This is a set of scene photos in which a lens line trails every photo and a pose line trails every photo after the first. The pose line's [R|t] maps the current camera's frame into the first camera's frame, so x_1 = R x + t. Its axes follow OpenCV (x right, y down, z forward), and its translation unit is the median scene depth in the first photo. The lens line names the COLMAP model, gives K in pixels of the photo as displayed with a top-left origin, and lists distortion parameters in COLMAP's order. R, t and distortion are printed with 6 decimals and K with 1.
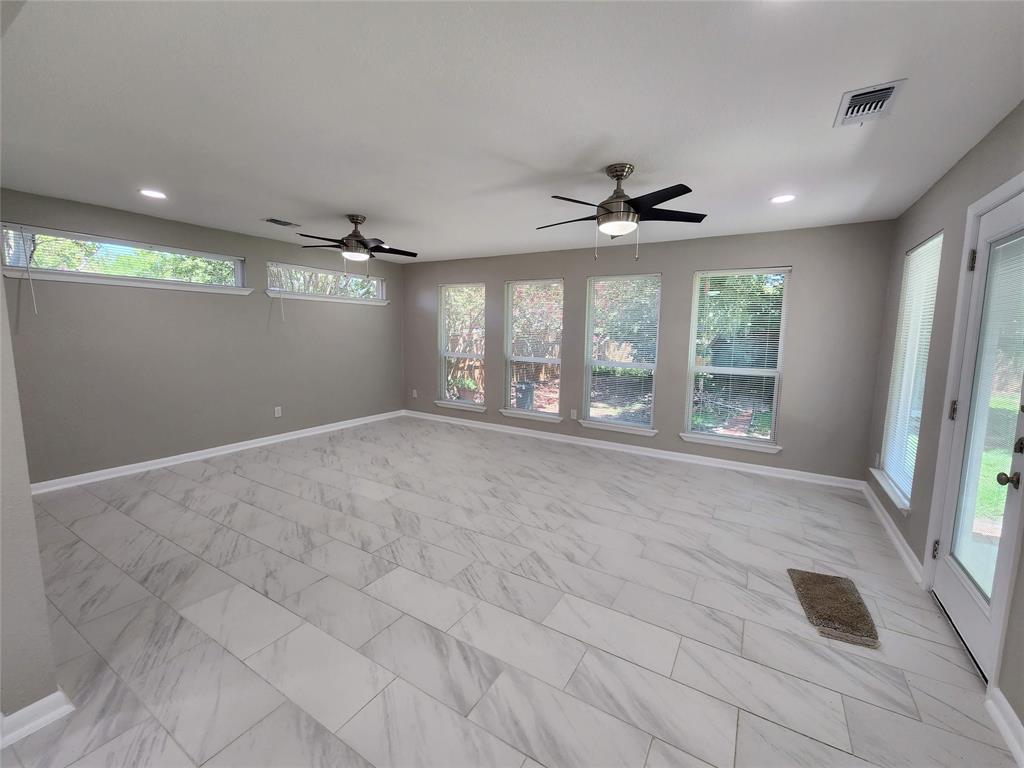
lens RADIAL K [[420.3, 0, 509.8], [0, 420.3, 377.5], [0, 0, 1]] dist [0.004528, -0.004831]
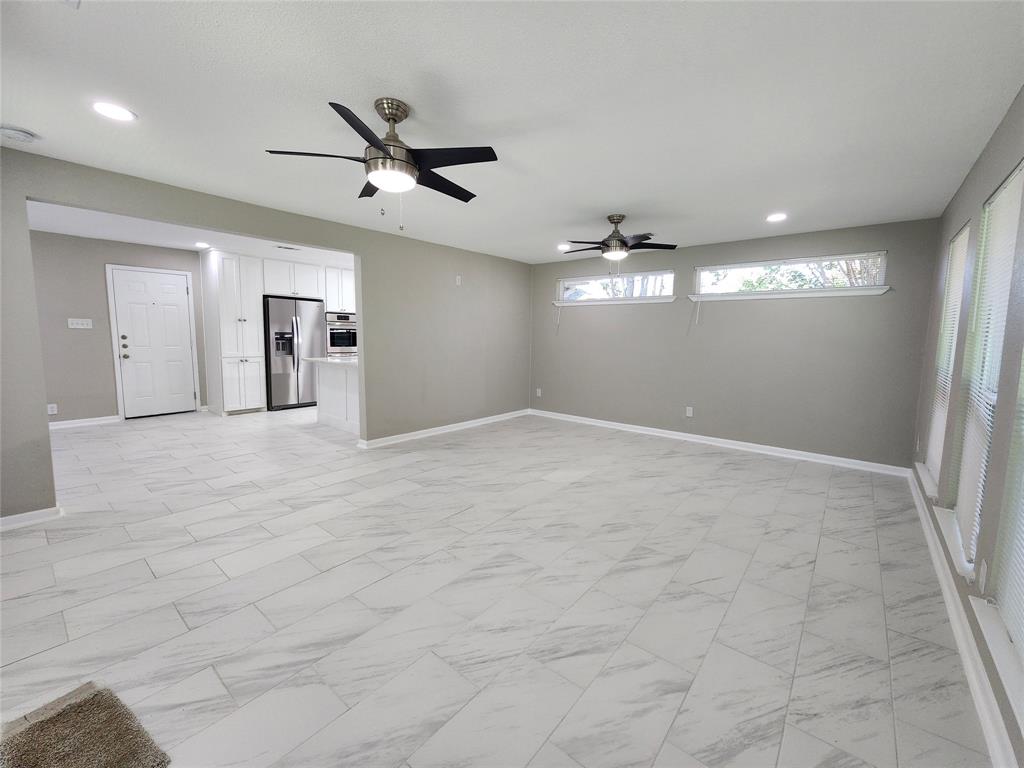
lens RADIAL K [[420.3, 0, 513.2], [0, 420.3, 378.2], [0, 0, 1]] dist [0.004528, -0.004831]
pose [[-0.142055, 0.083975, -0.986290, 0.819243], [-0.126393, 0.986700, 0.102215, -0.078327], [0.981756, 0.139181, -0.129552, 1.087434]]
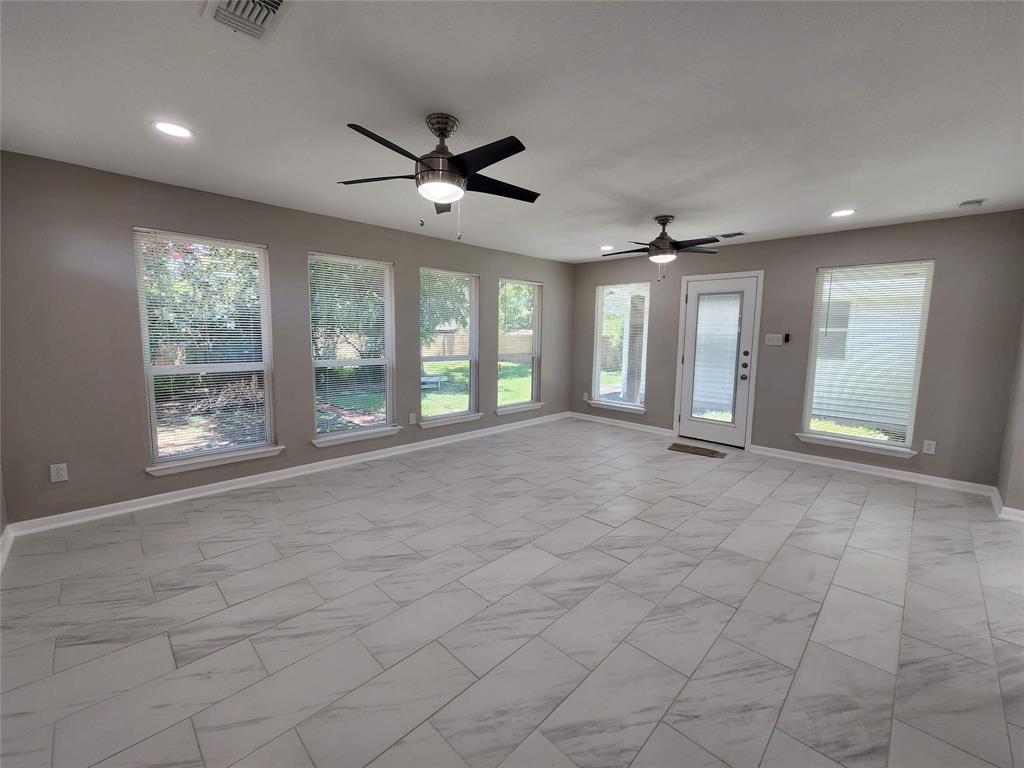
lens RADIAL K [[420.3, 0, 512.0], [0, 420.3, 378.9], [0, 0, 1]] dist [0.004528, -0.004831]
pose [[0.237377, -0.126719, 0.963117, -1.053685], [0.096758, 0.989609, 0.106357, -0.114687], [-0.966587, 0.067943, 0.247172, 0.925301]]
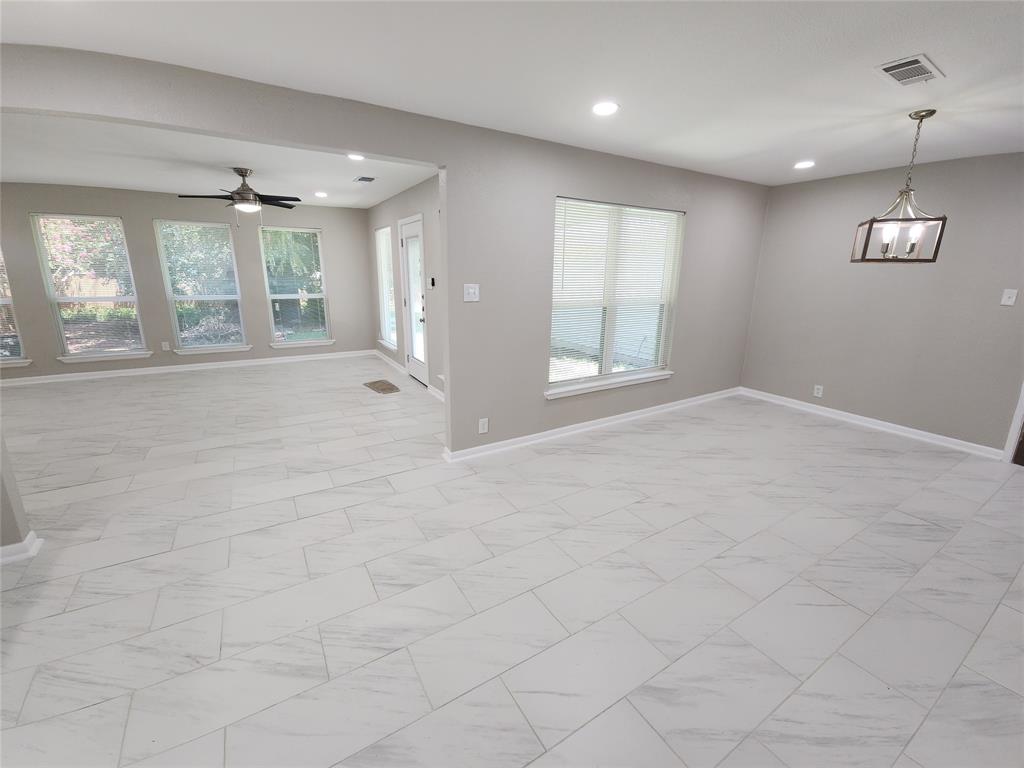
lens RADIAL K [[420.3, 0, 511.8], [0, 420.3, 376.9], [0, 0, 1]] dist [0.004528, -0.004831]
pose [[0.458595, -0.229078, 0.858612, -0.652929], [0.091402, 0.973238, 0.210841, 0.025807], [-0.883932, -0.018212, 0.467260, -0.537583]]
